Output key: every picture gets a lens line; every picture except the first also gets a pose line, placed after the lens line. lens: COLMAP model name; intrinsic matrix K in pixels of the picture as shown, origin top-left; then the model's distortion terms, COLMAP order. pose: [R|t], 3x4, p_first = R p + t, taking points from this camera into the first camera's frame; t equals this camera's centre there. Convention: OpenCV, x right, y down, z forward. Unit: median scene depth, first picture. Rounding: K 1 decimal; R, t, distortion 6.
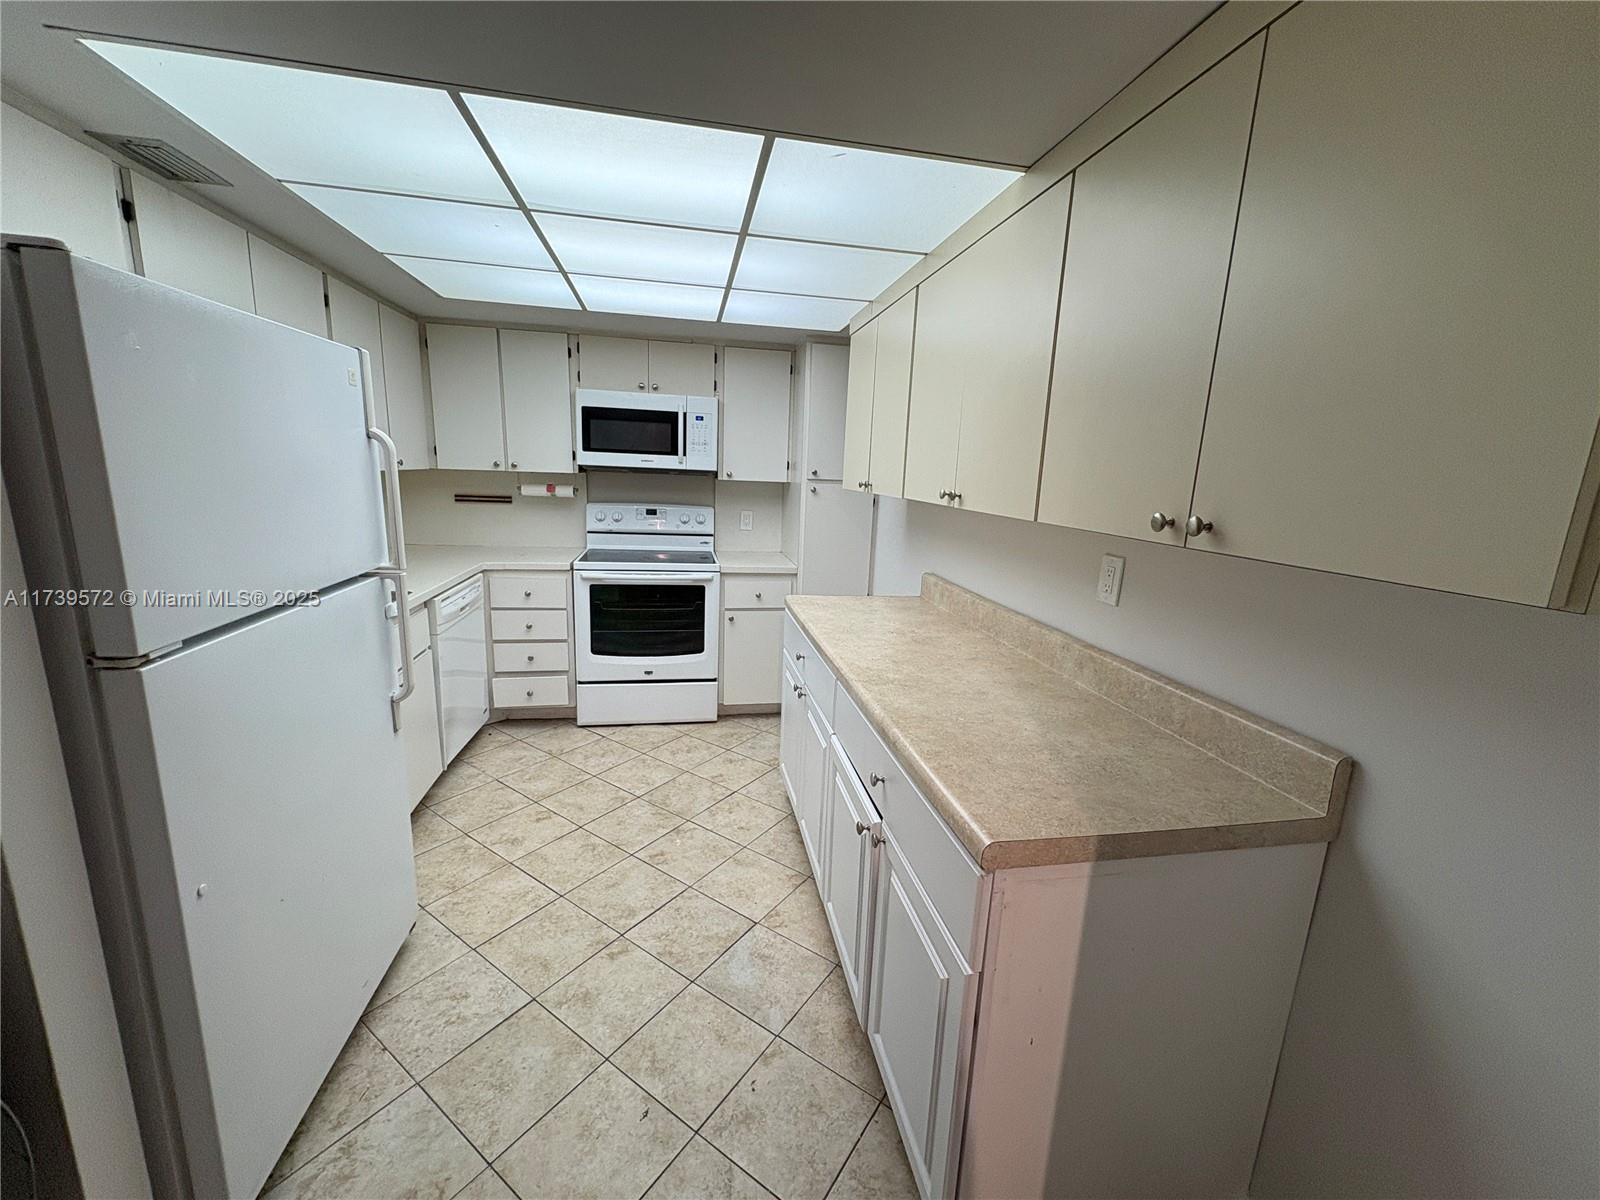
lens RADIAL K [[635.3, 0, 801.1], [0, 635.3, 597.9], [0, 0, 1]] dist [0.002473, -0.000488]
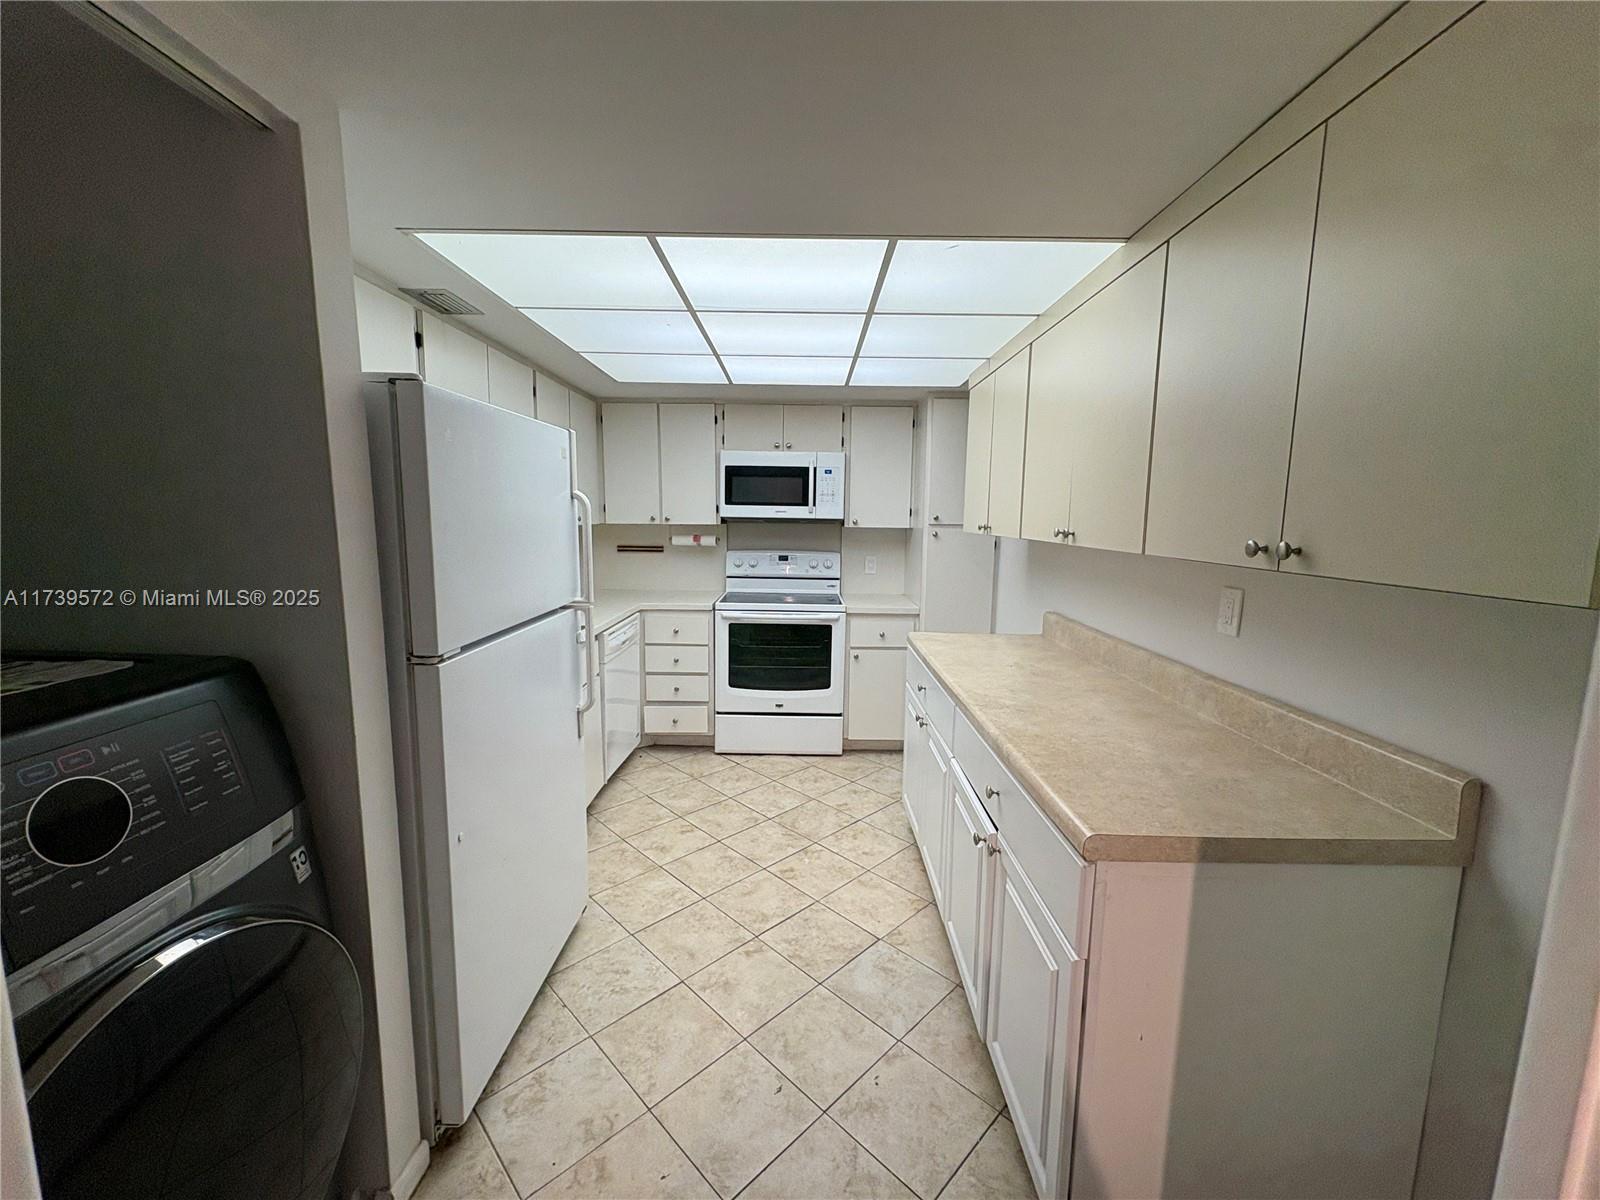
lens RADIAL K [[635.3, 0, 799.8], [0, 635.3, 598.9], [0, 0, 1]] dist [0.002473, -0.000488]
pose [[0.980937, -0.002375, -0.194309, 0.007777], [-0.012230, 0.997188, -0.073929, 0.035262], [0.193938, 0.074896, 0.978151, -0.131276]]
